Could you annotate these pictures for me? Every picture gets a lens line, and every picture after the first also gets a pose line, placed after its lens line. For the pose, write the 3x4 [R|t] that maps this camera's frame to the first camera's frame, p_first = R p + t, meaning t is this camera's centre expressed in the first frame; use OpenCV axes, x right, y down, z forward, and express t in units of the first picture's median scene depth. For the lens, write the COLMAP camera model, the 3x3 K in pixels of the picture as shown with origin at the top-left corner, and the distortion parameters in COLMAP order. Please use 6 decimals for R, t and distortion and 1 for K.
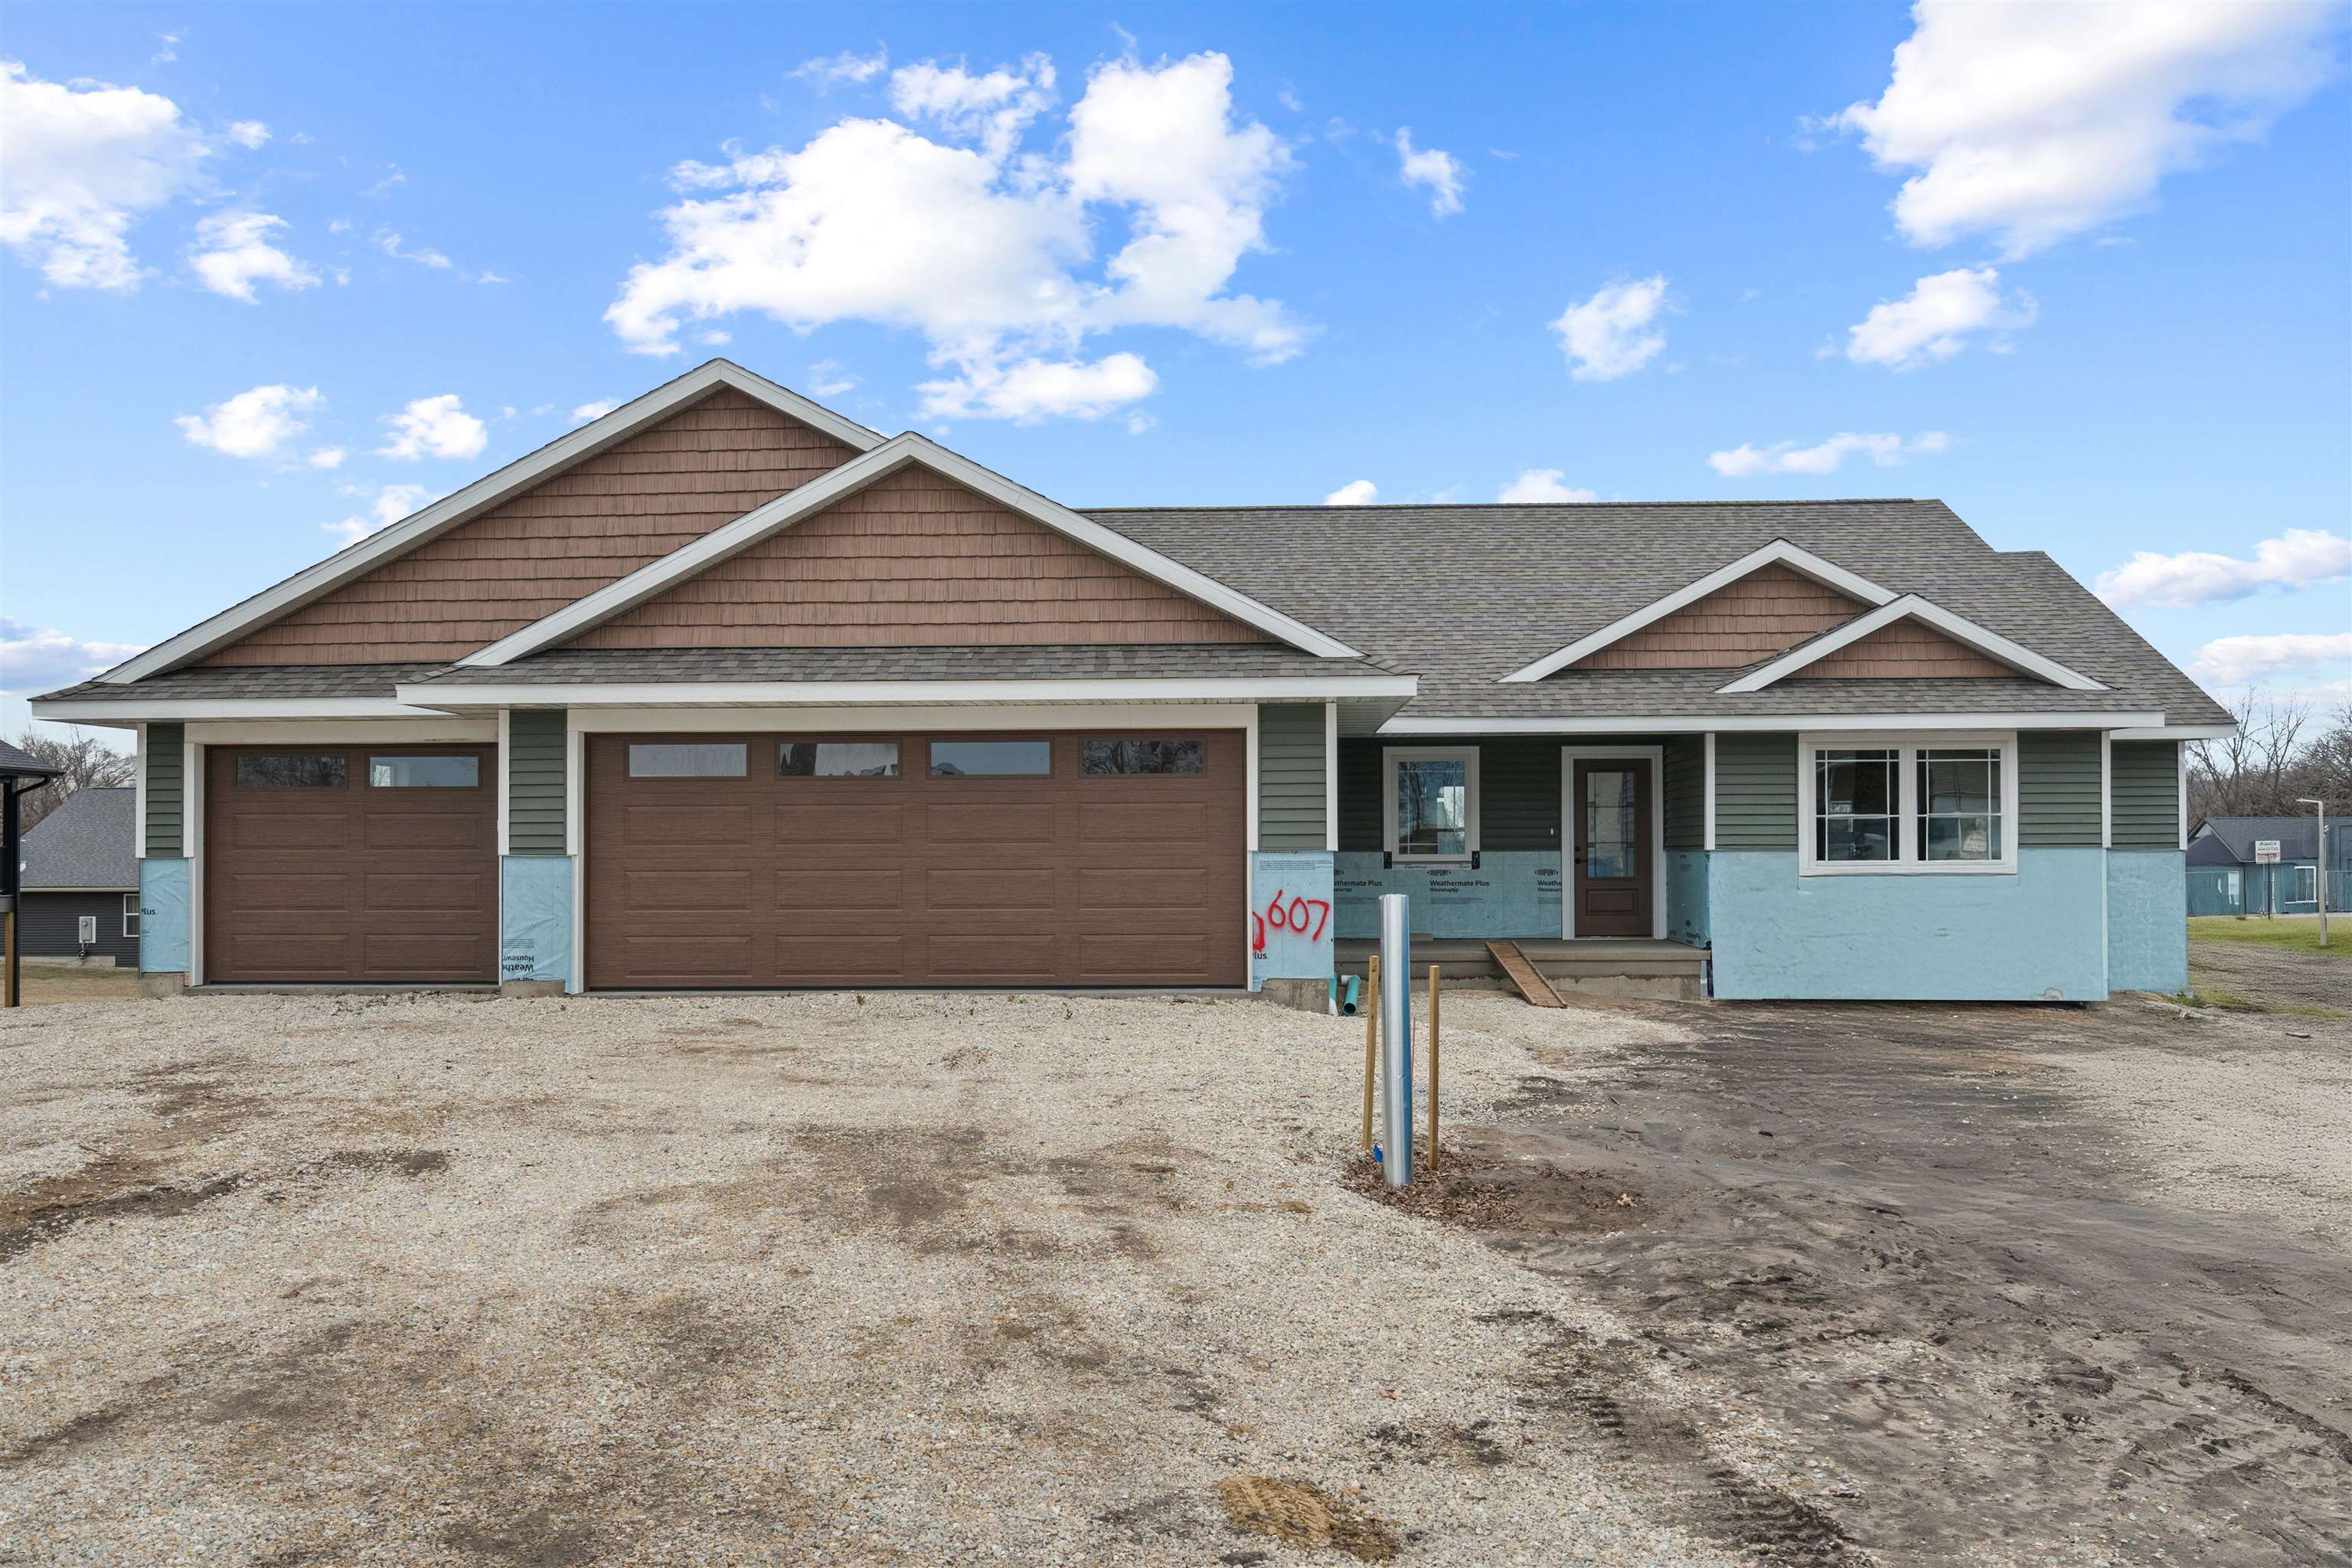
lens RADIAL K [[2059.0, 0, 1176.3], [0, 2059.0, 785.1], [0, 0, 1]] dist [-0.000236, 0.002860]
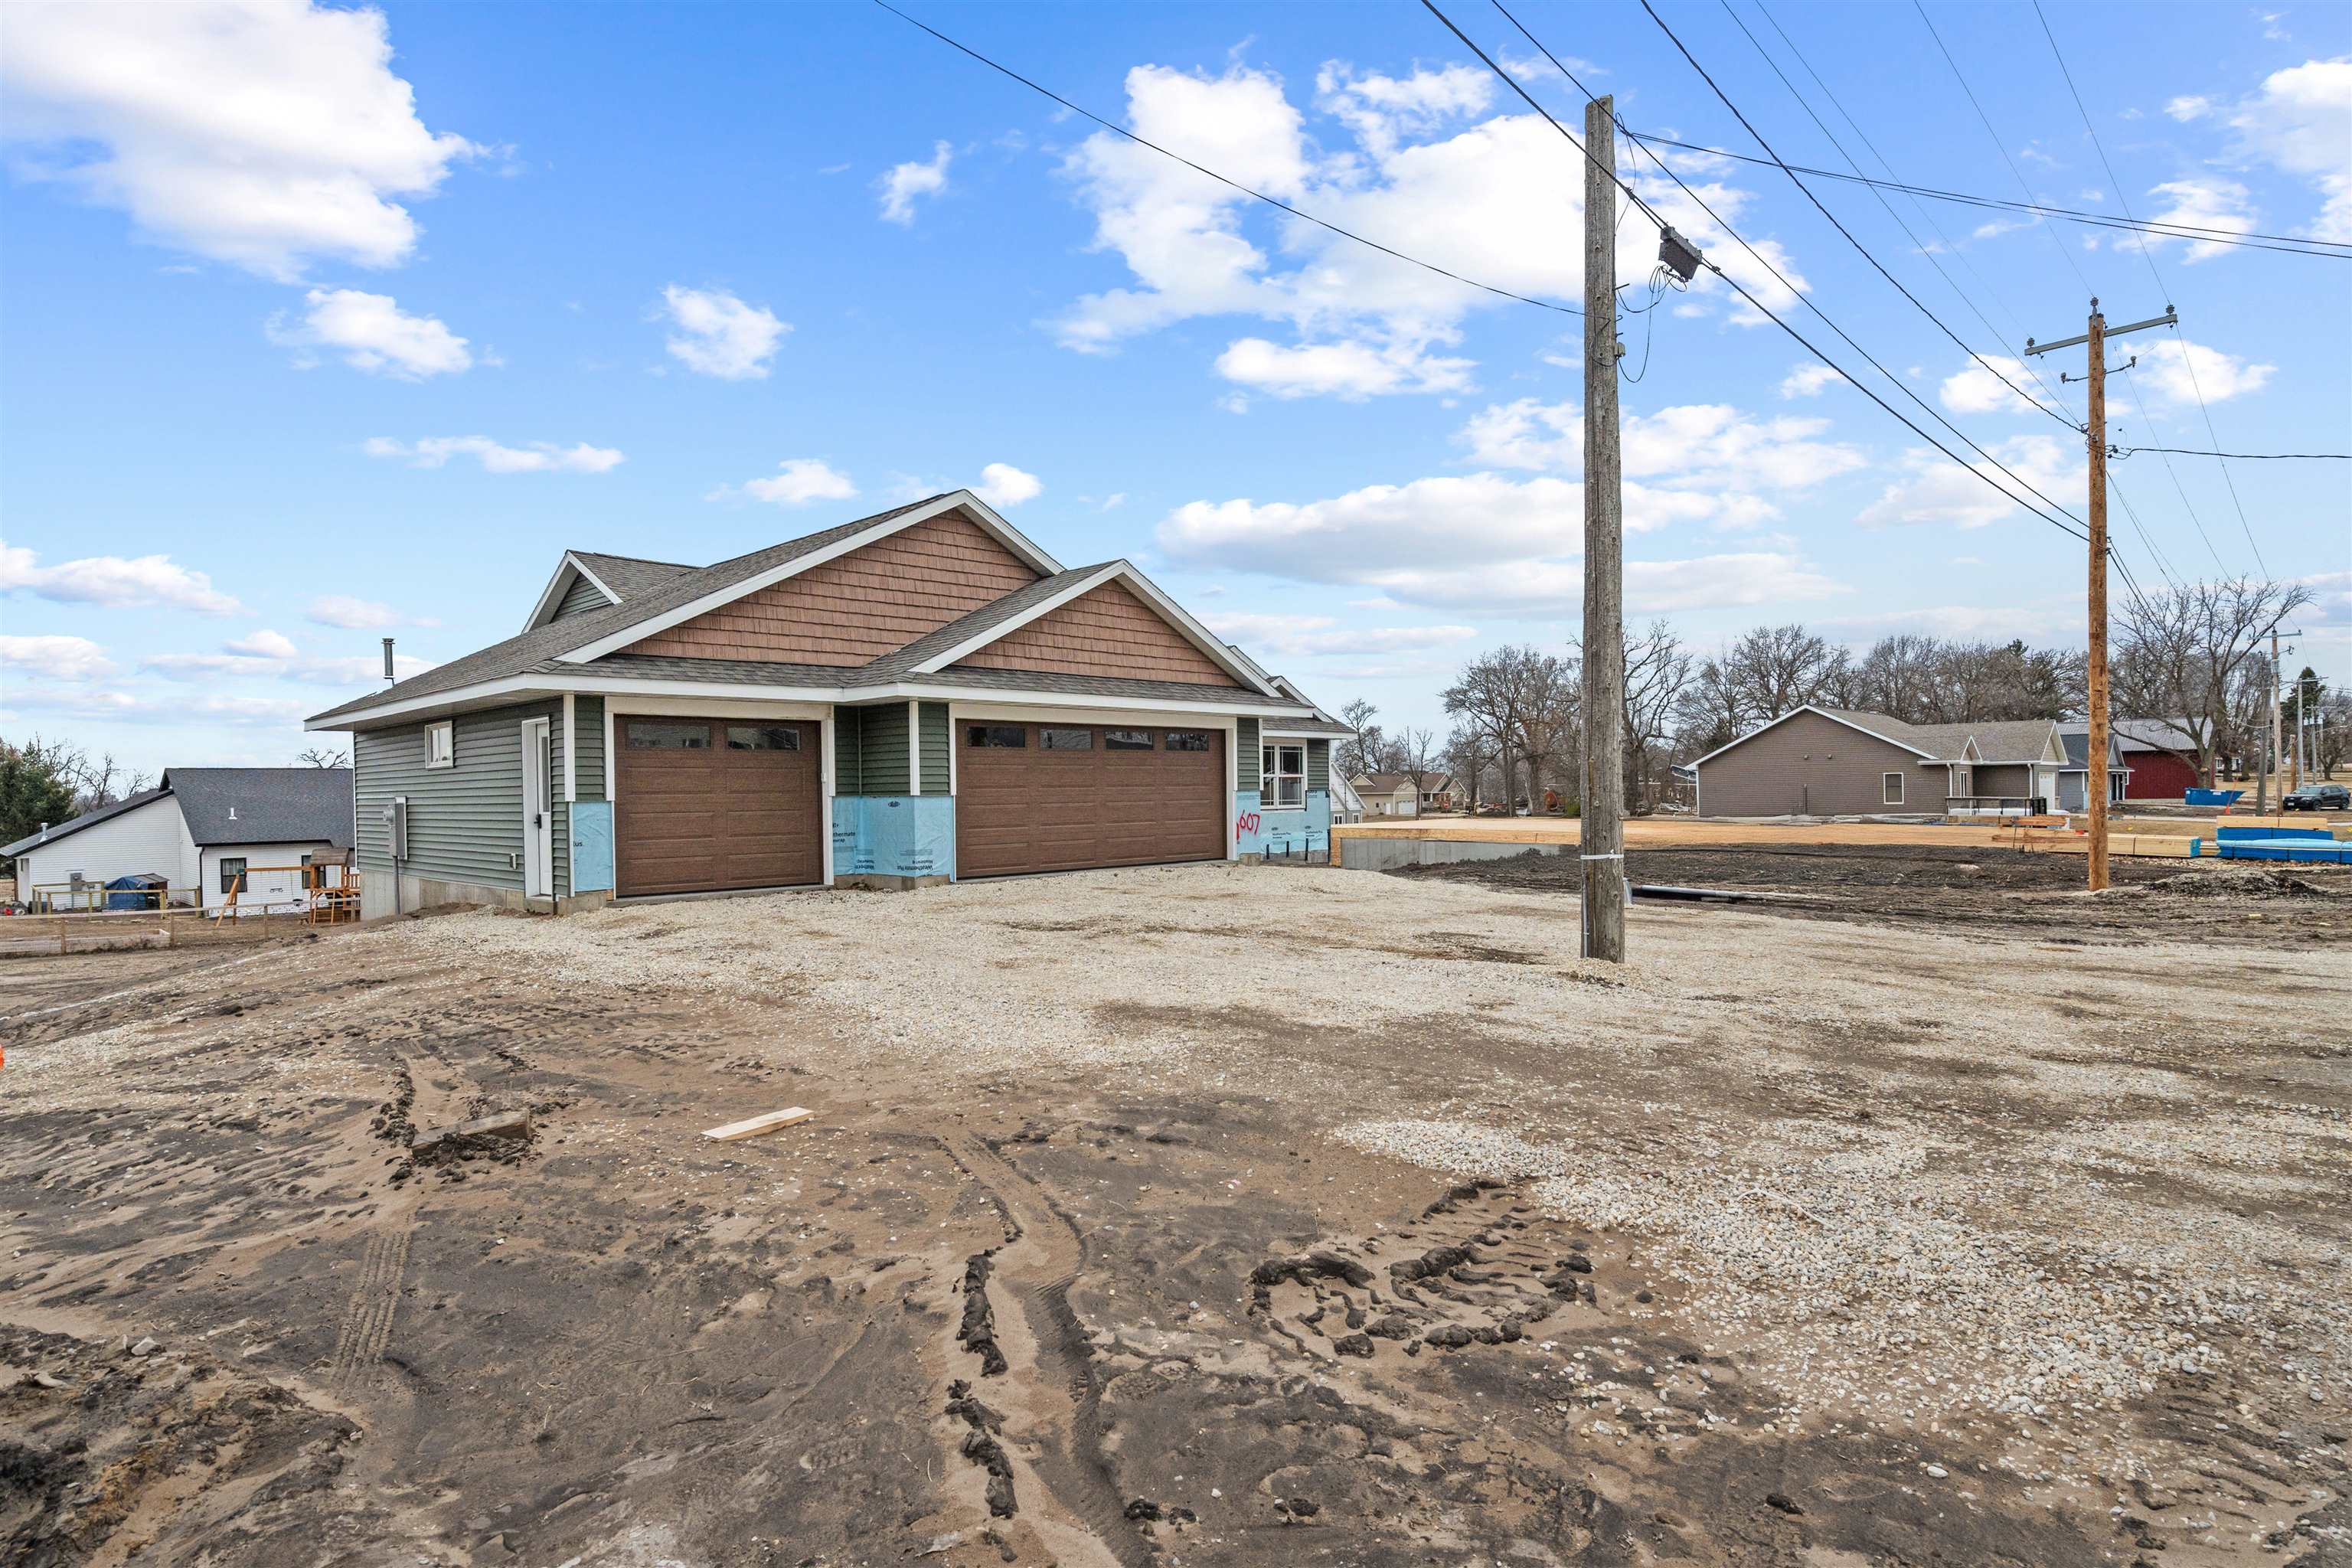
lens RADIAL K [[1137.6, 0, 1168.2], [0, 1137.6, 799.2], [0, 0, 1]] dist [-0.000628, 0.000132]
pose [[0.697543, -0.010907, 0.716460, -0.798893], [-0.012301, 0.999555, 0.027193, 0.011052], [-0.716438, -0.027781, 0.697098, 0.269112]]
